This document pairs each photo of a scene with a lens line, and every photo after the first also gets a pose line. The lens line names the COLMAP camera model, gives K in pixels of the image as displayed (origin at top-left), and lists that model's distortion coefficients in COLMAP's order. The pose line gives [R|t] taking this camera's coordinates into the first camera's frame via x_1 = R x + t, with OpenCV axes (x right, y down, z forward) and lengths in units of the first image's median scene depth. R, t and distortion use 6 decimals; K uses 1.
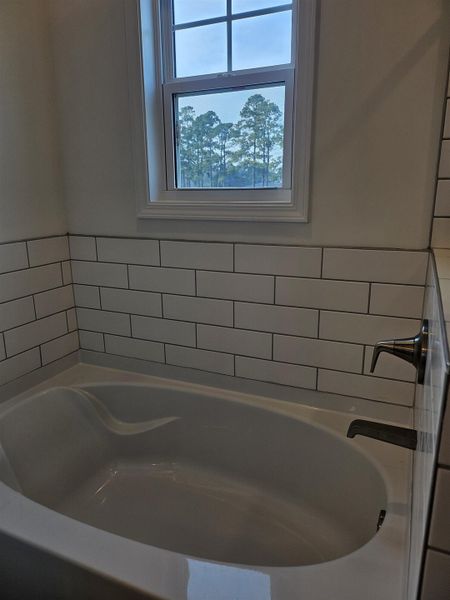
lens RADIAL K [[427.9, 0, 225.7], [0, 427.9, 291.6], [0, 0, 1]] dist [0.093465, -0.077469]
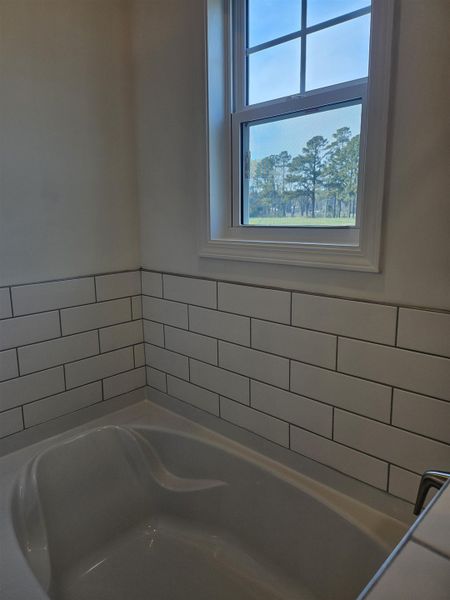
lens RADIAL K [[427.9, 0, 225.7], [0, 427.9, 291.6], [0, 0, 1]] dist [0.093465, -0.077469]
pose [[0.939990, 0.061236, -0.335663, 0.163626], [-0.076873, 0.996479, -0.033483, -0.067463], [0.332430, 0.057277, 0.941387, 0.149480]]
